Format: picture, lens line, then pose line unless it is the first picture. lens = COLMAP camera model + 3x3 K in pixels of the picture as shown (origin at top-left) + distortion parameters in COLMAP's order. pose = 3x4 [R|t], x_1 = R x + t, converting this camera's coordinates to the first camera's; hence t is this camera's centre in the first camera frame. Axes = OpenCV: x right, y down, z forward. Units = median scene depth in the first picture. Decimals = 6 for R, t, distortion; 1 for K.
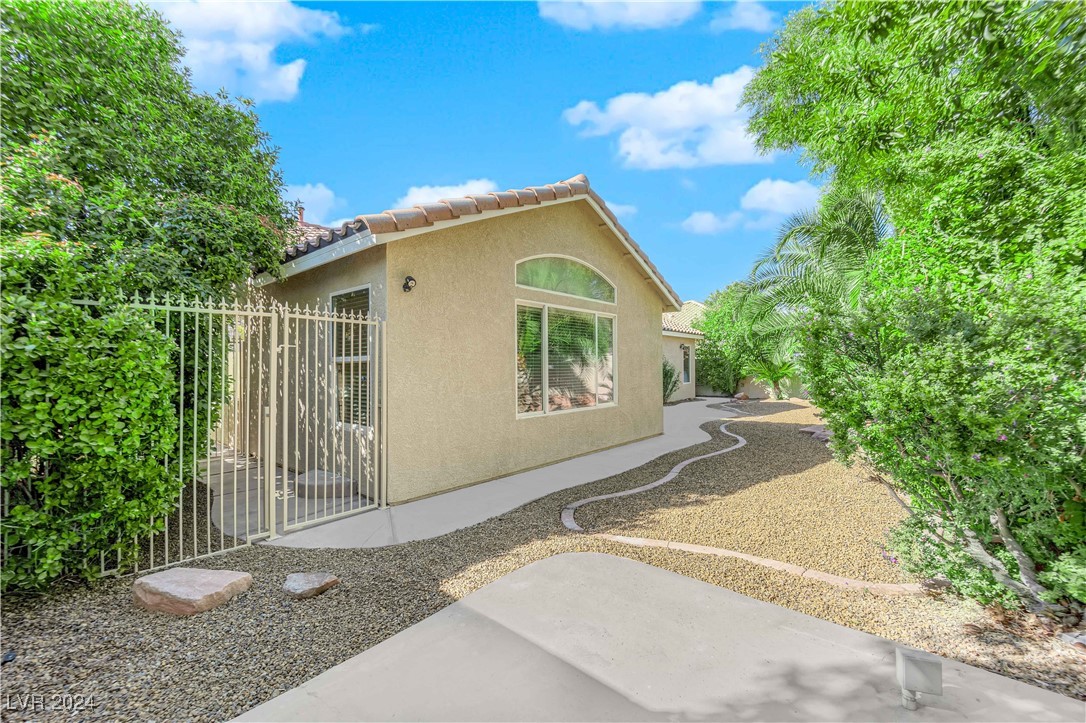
lens RADIAL K [[450.9, 0, 541.5], [0, 450.9, 353.0], [0, 0, 1]] dist [-0.004130, -0.006462]
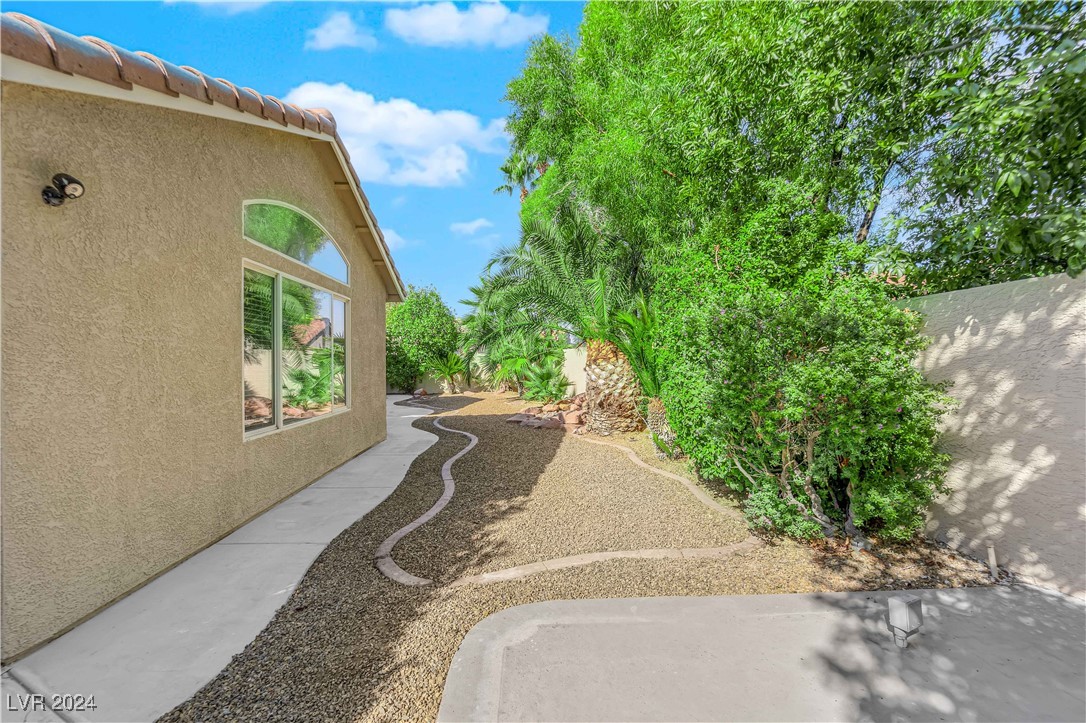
lens RADIAL K [[450.9, 0, 541.5], [0, 450.9, 353.0], [0, 0, 1]] dist [-0.004130, -0.006462]
pose [[0.724833, 0.012544, 0.688810, -0.242396], [-0.016396, 0.999865, -0.000956, 0.014494], [-0.688730, -0.010600, 0.724941, 0.291715]]
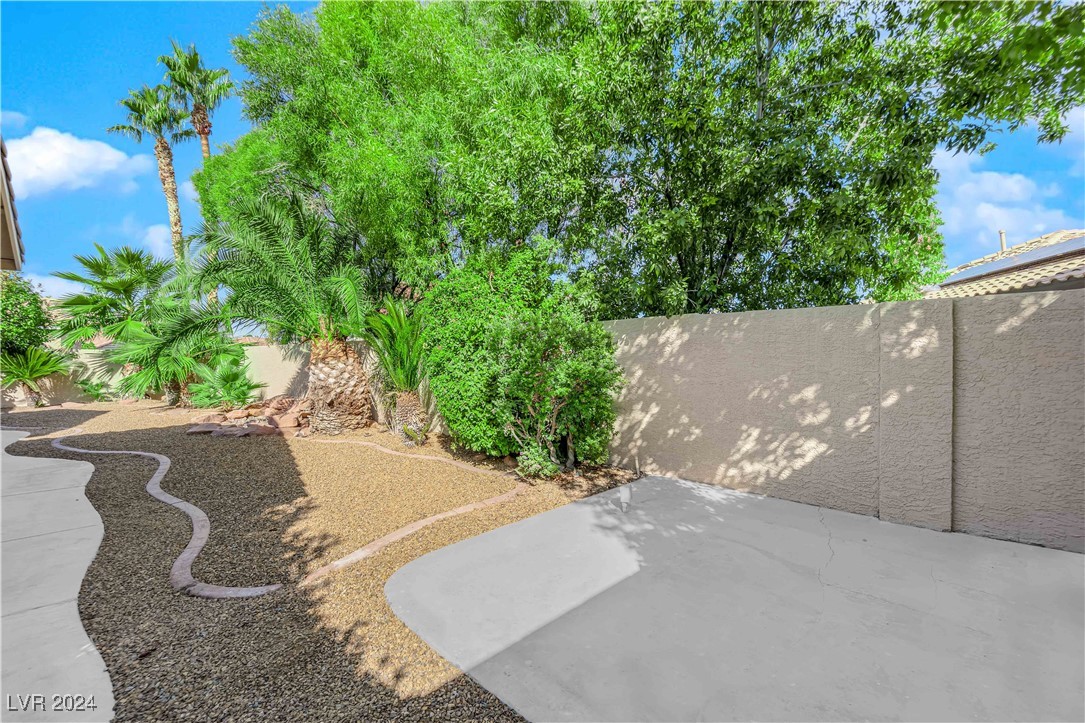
lens RADIAL K [[432.7, 0, 563.7], [0, 432.7, 355.4], [0, 0, 1]] dist [-0.025942, -0.000096]
pose [[0.035976, 0.015329, 0.999235, -0.471915], [-0.025829, 0.999563, -0.014404, 0.024312], [-0.999019, -0.025291, 0.036356, 0.445018]]
